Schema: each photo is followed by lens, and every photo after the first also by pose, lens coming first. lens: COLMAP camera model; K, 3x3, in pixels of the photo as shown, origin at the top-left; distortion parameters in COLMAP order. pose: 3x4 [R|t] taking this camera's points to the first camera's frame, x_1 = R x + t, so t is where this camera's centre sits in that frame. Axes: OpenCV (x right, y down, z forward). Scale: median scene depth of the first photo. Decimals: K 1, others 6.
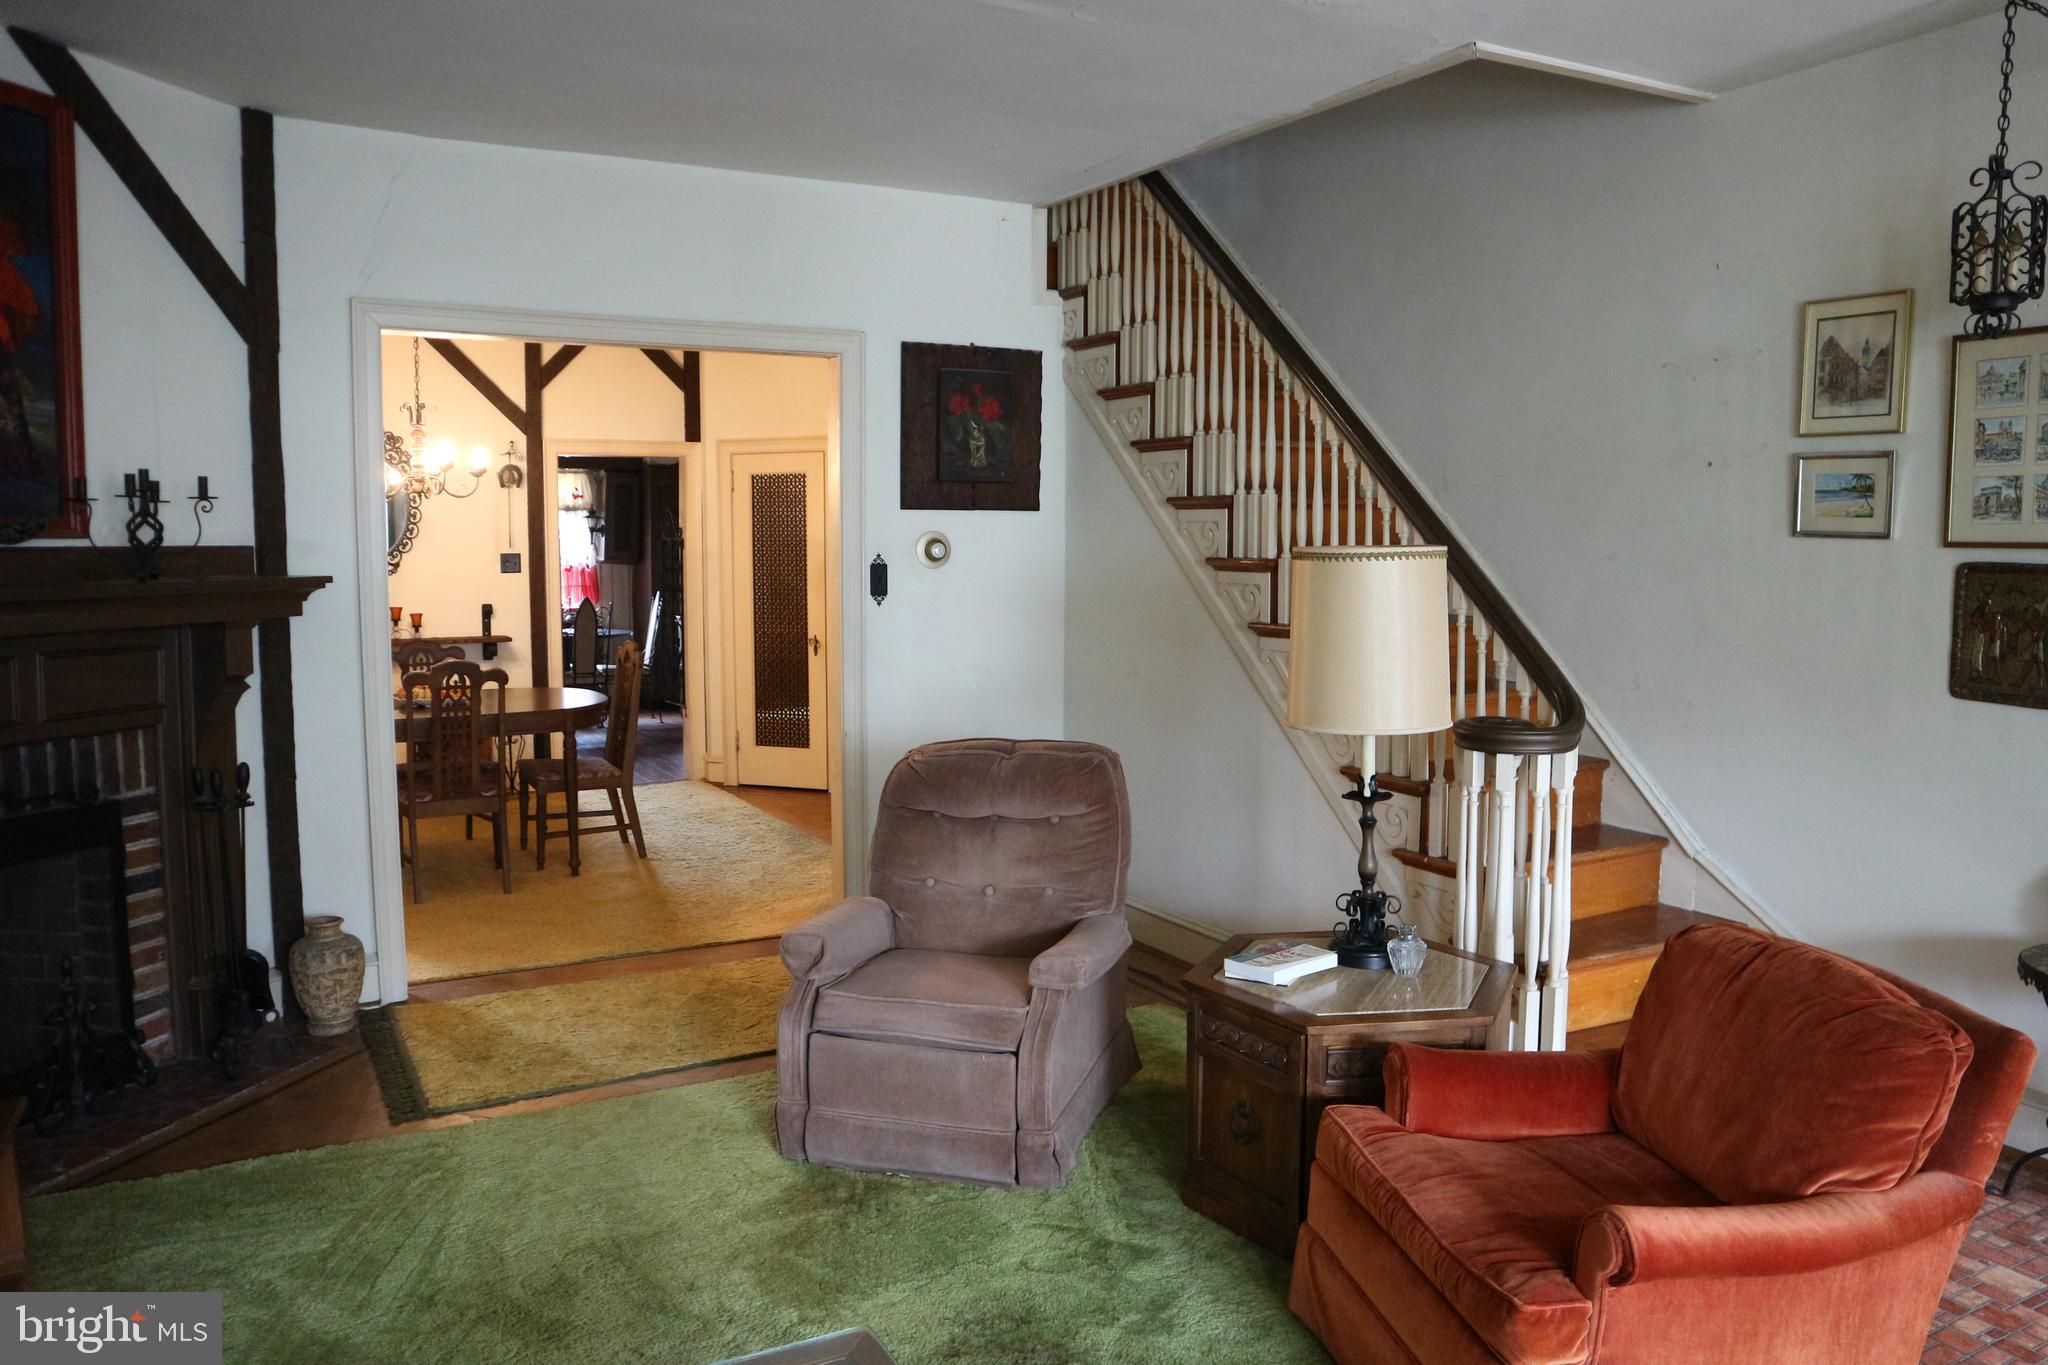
lens RADIAL K [[1474.3, 0, 1036.9], [0, 1474.3, 661.9], [0, 0, 1]] dist [-0.114880, 0.086101]
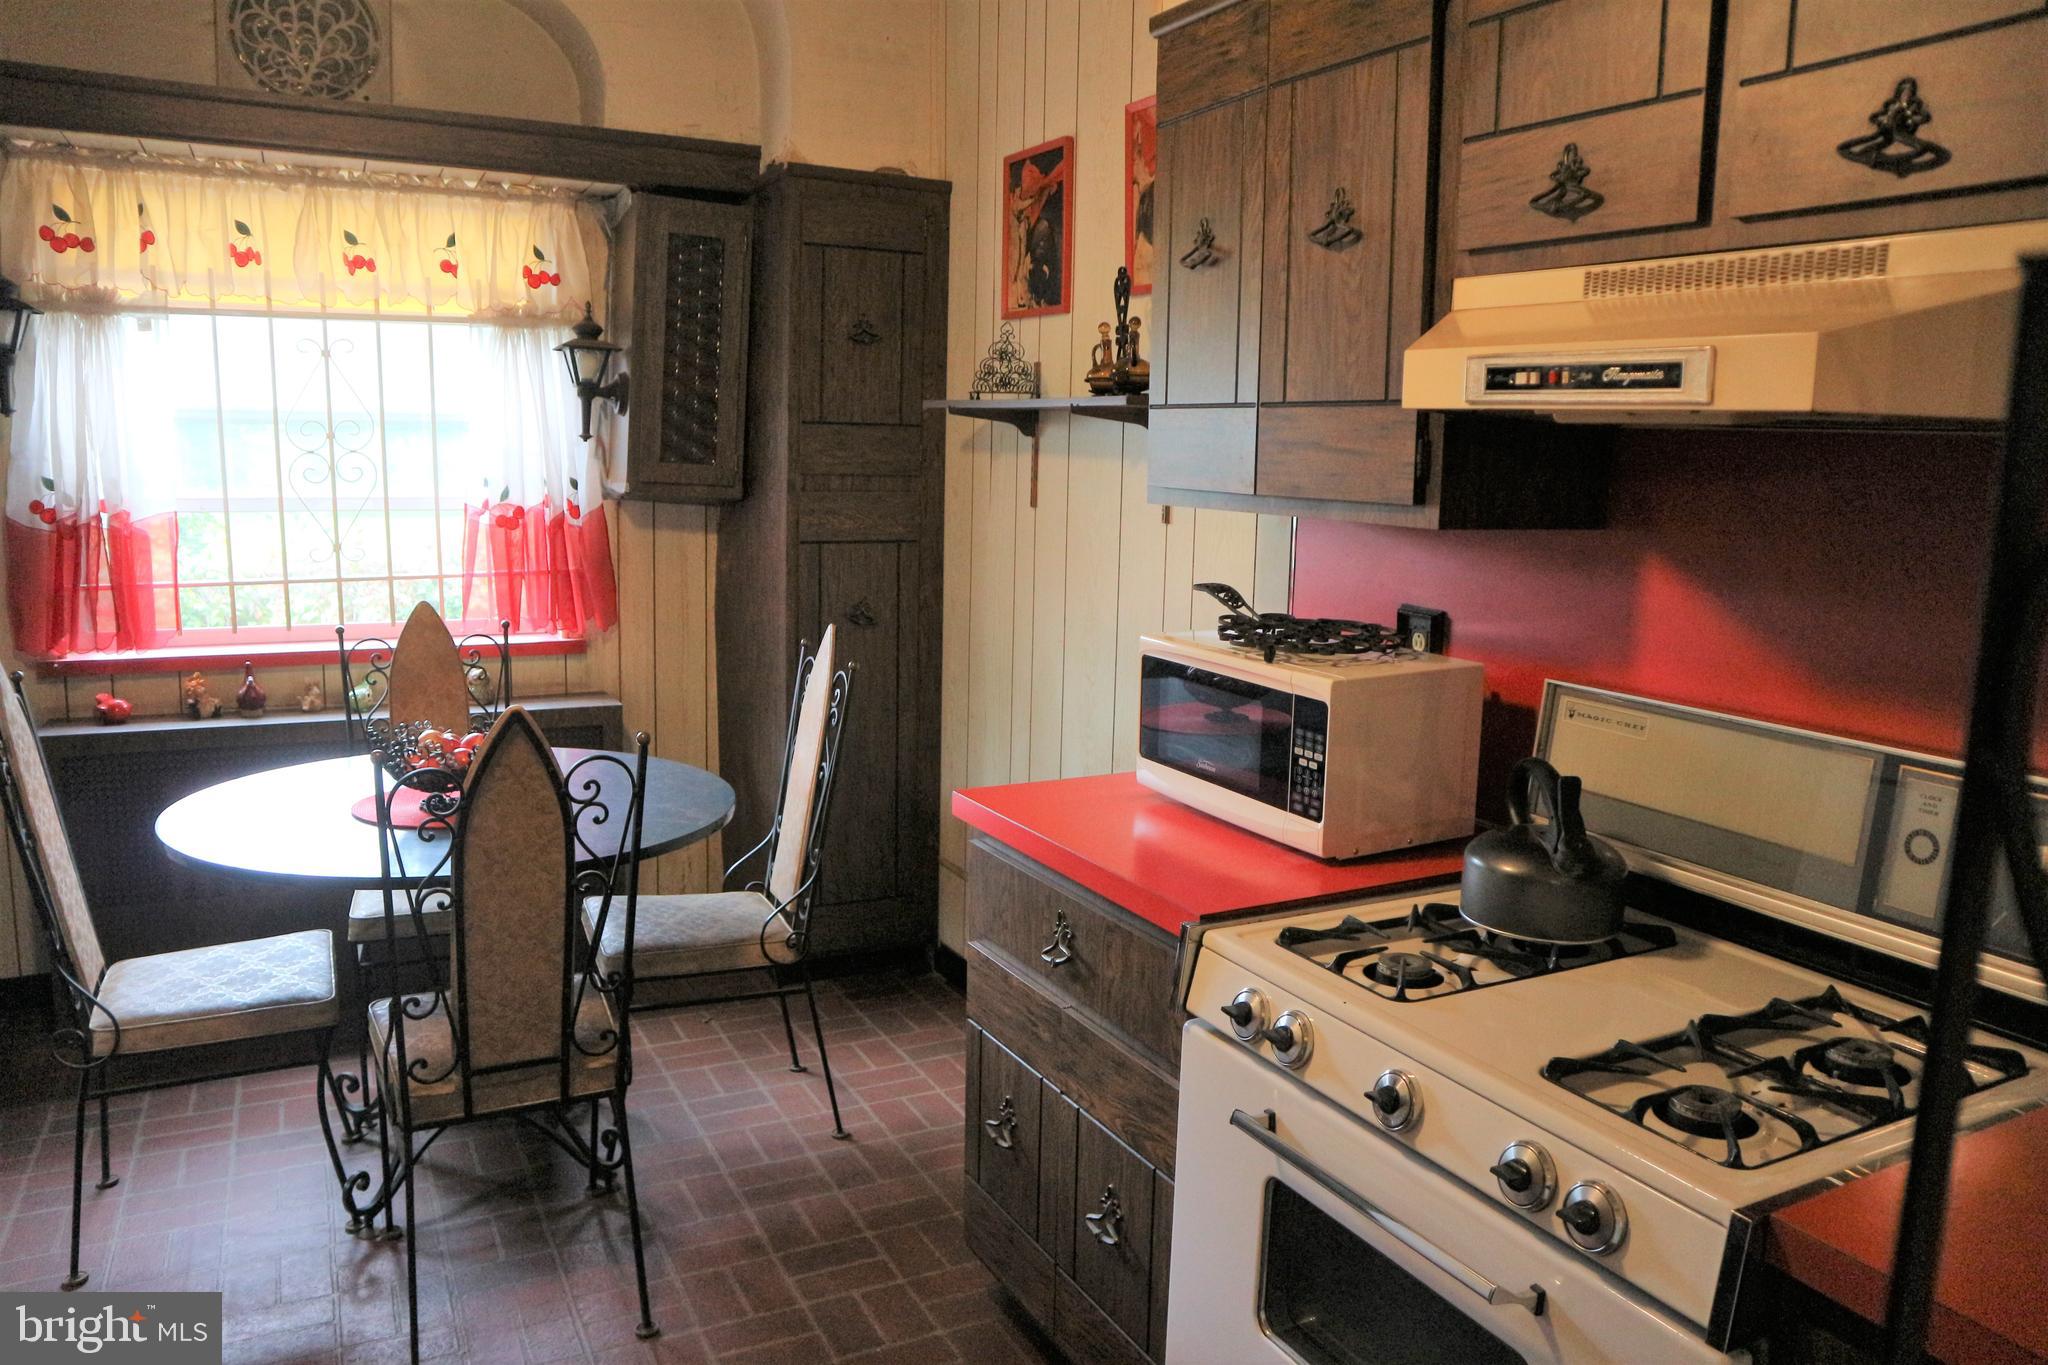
lens RADIAL K [[1474.3, 0, 1036.9], [0, 1474.3, 661.9], [0, 0, 1]] dist [-0.114880, 0.086101]
pose [[0.999385, 0.024227, -0.025370, -0.293860], [-0.022578, 0.997735, 0.063371, -0.080563], [0.026847, -0.062759, 0.997668, 1.010455]]
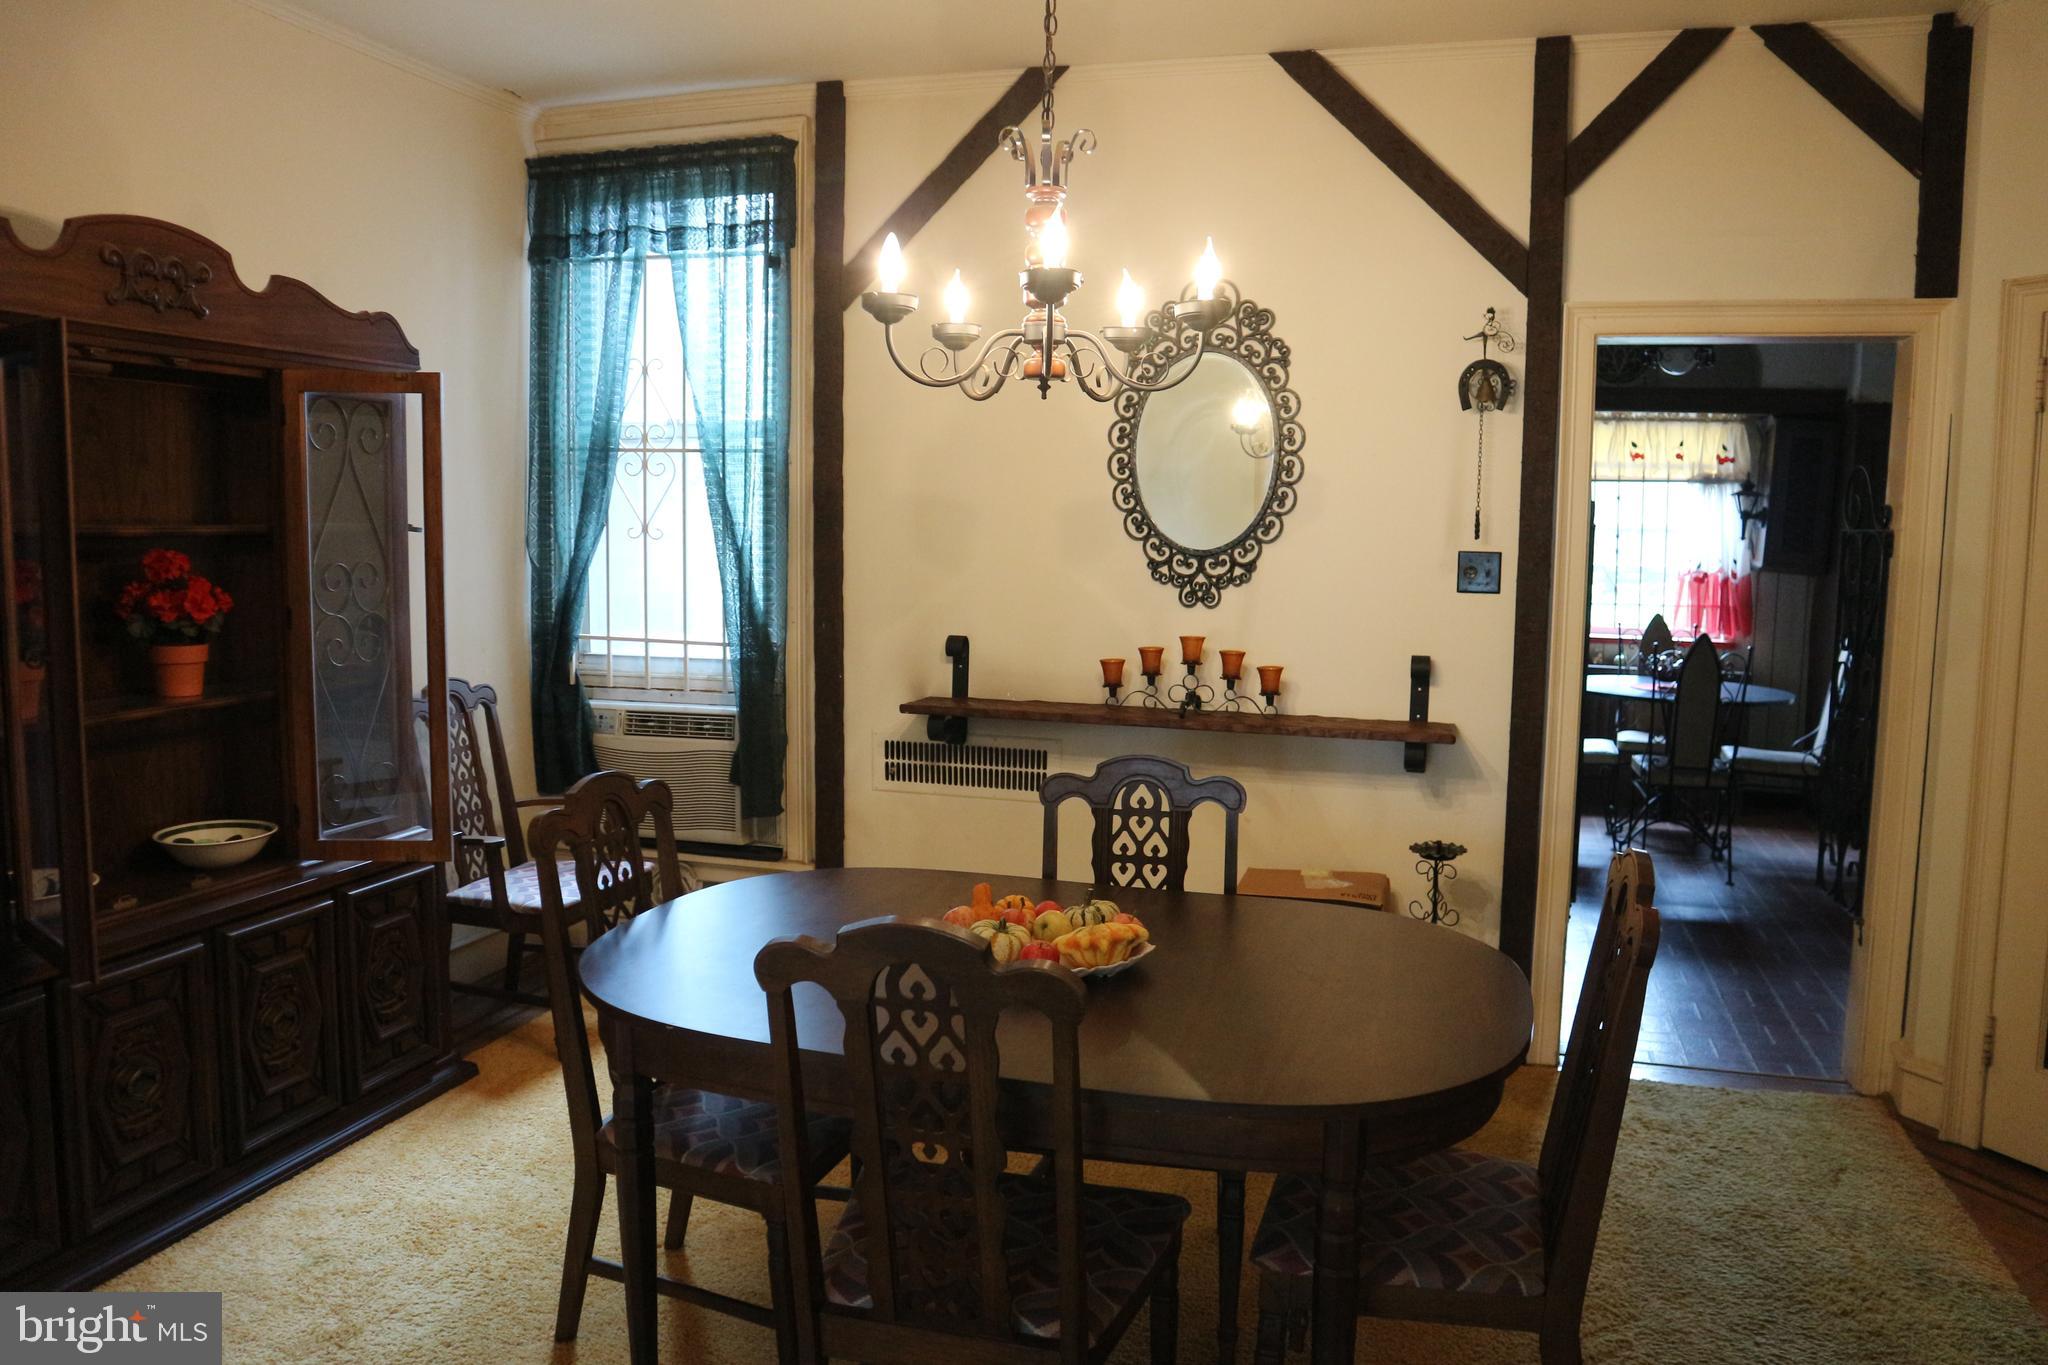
lens RADIAL K [[1474.3, 0, 1036.9], [0, 1474.3, 661.9], [0, 0, 1]] dist [-0.114880, 0.086101]
pose [[0.699383, 0.079850, -0.710272, -0.119862], [-0.075839, 0.996421, 0.037344, -0.043867], [0.710712, 0.027749, 0.702936, 0.544361]]
